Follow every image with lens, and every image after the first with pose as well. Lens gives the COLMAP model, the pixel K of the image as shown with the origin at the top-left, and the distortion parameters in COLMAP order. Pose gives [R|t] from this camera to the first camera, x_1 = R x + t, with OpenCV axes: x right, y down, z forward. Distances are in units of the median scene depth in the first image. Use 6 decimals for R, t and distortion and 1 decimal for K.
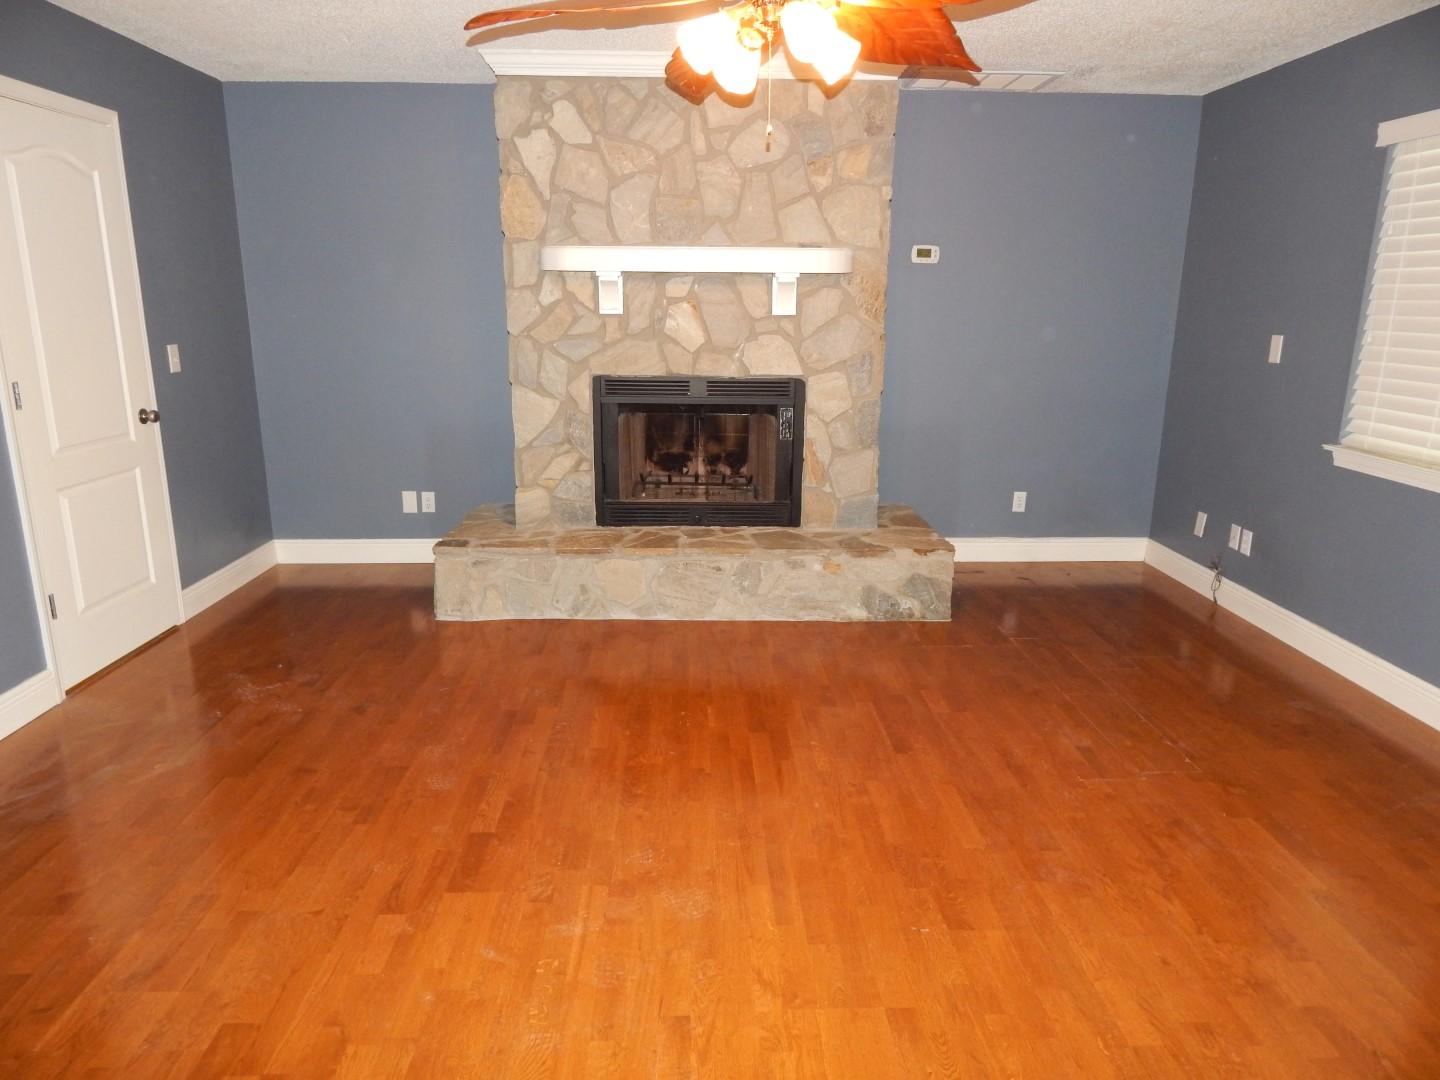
lens RADIAL K [[959.1, 0, 720.0], [0, 959.1, 540.0], [0, 0, 1]] dist [0.005830, -0.007551]
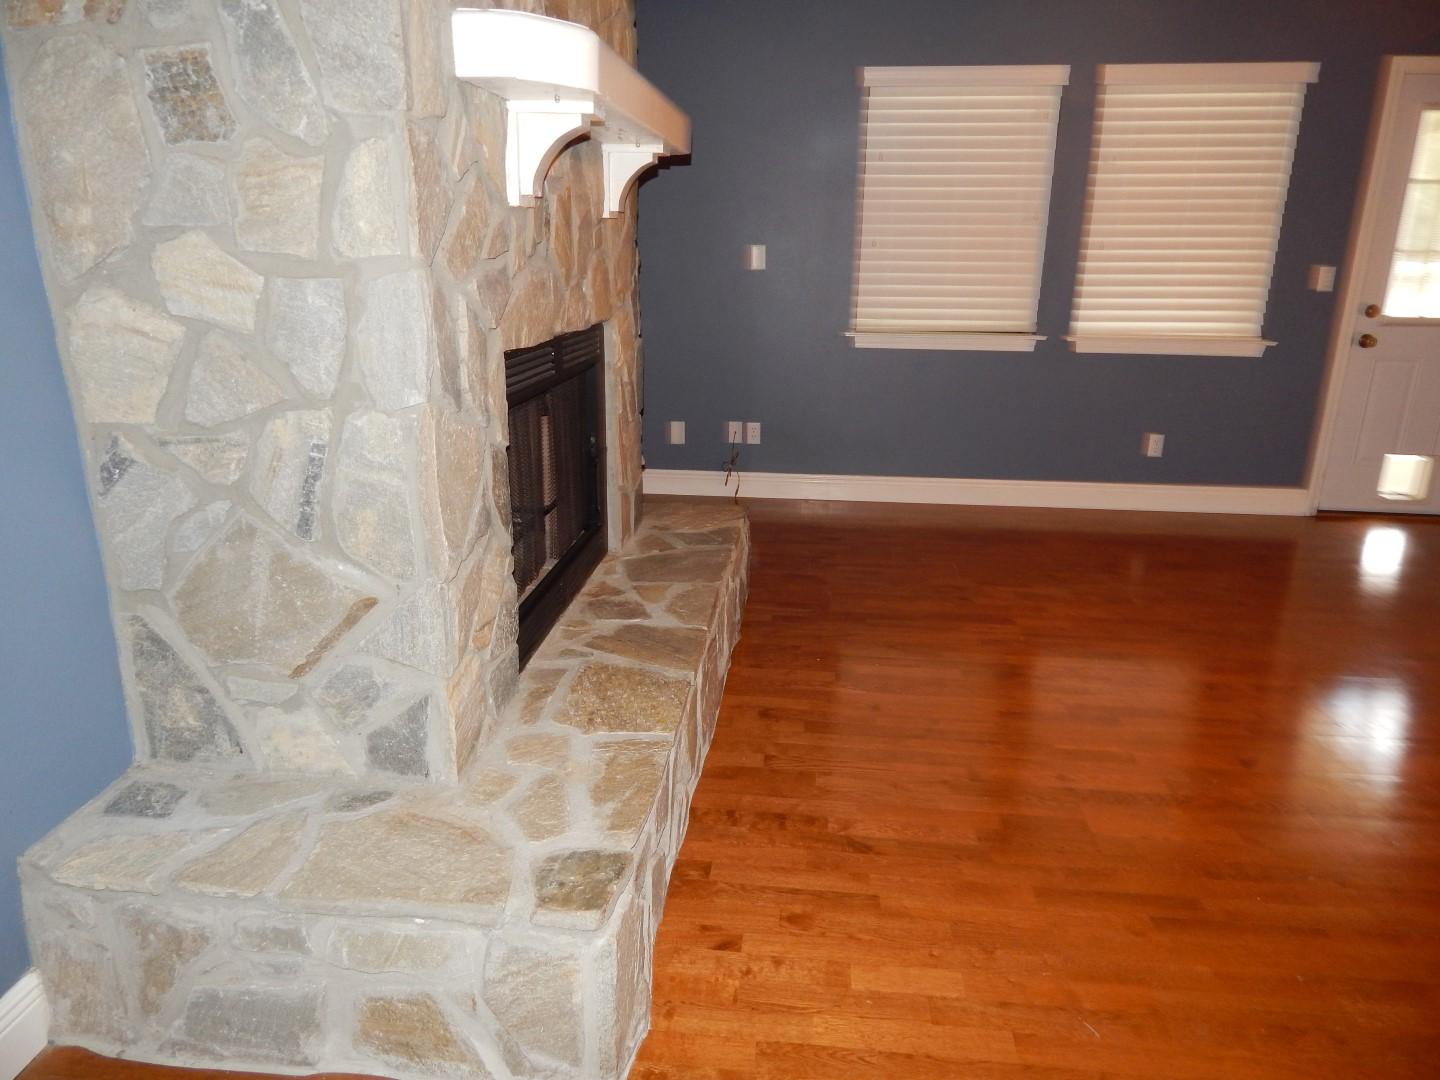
lens RADIAL K [[959.1, 0, 720.0], [0, 959.1, 540.0], [0, 0, 1]] dist [0.005830, -0.007551]
pose [[0.119070, -0.300265, 0.946395, -0.582219], [0.234789, 0.934657, 0.267001, -0.197623], [-0.964726, 0.190411, 0.181789, 0.893510]]
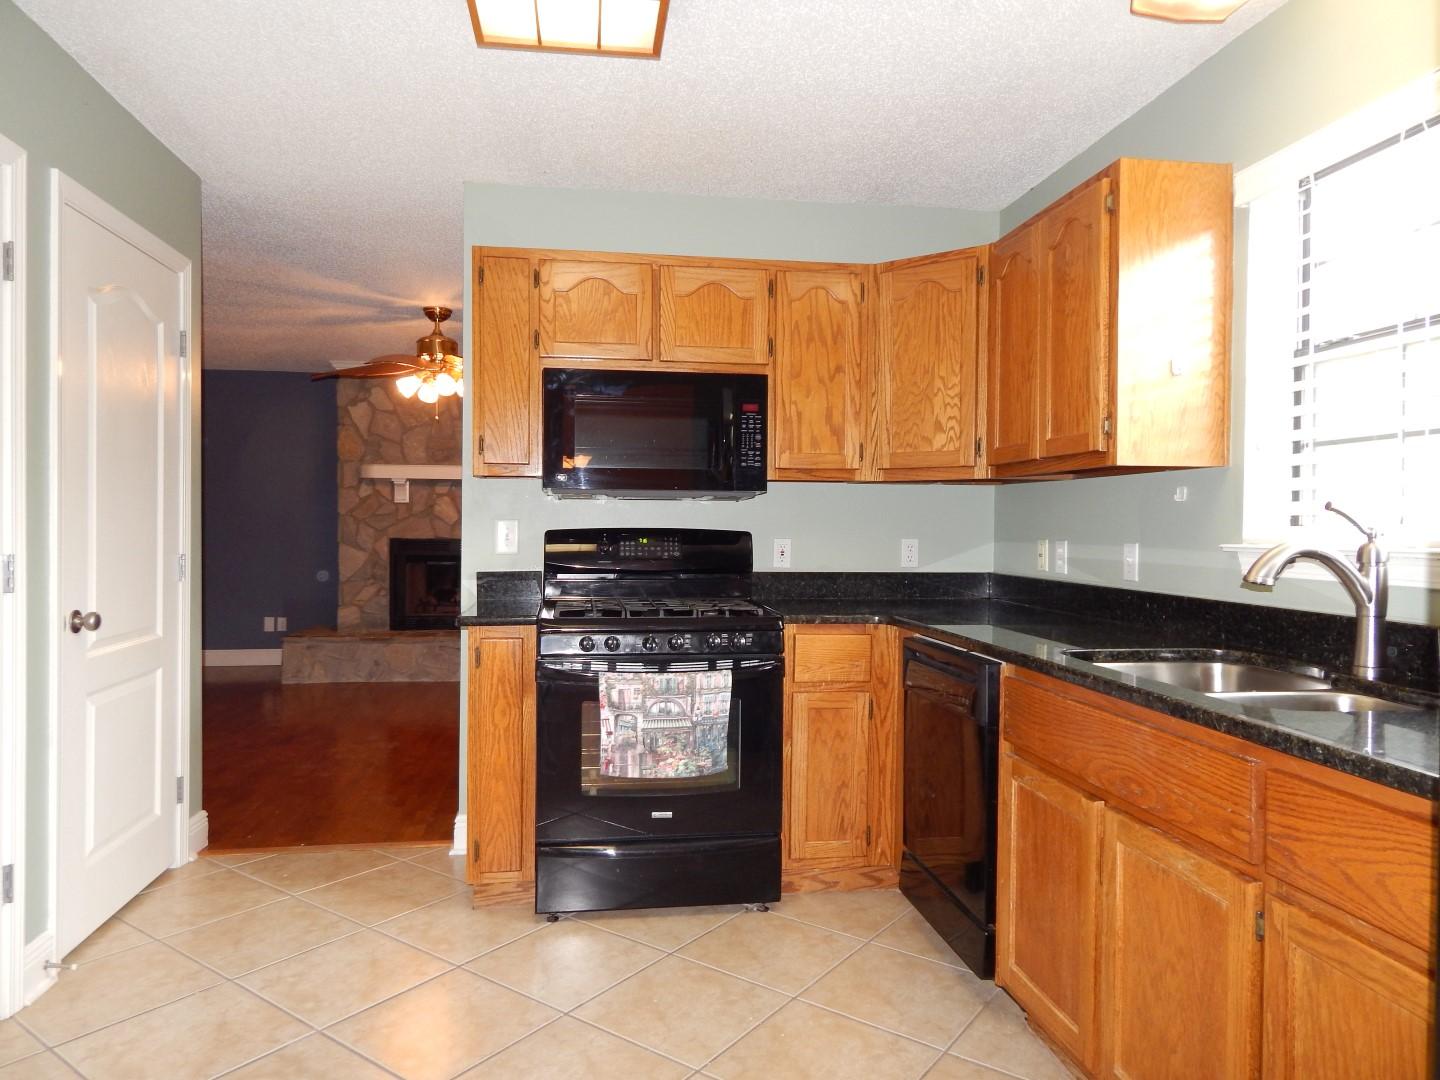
lens RADIAL K [[959.1, 0, 720.0], [0, 959.1, 540.0], [0, 0, 1]] dist [0.005830, -0.007551]
pose [[0.992255, 0.000432, 0.124217, 0.238407], [0.028840, 0.971867, -0.233758, 0.247368], [-0.120824, 0.235530, 0.964327, -0.709652]]
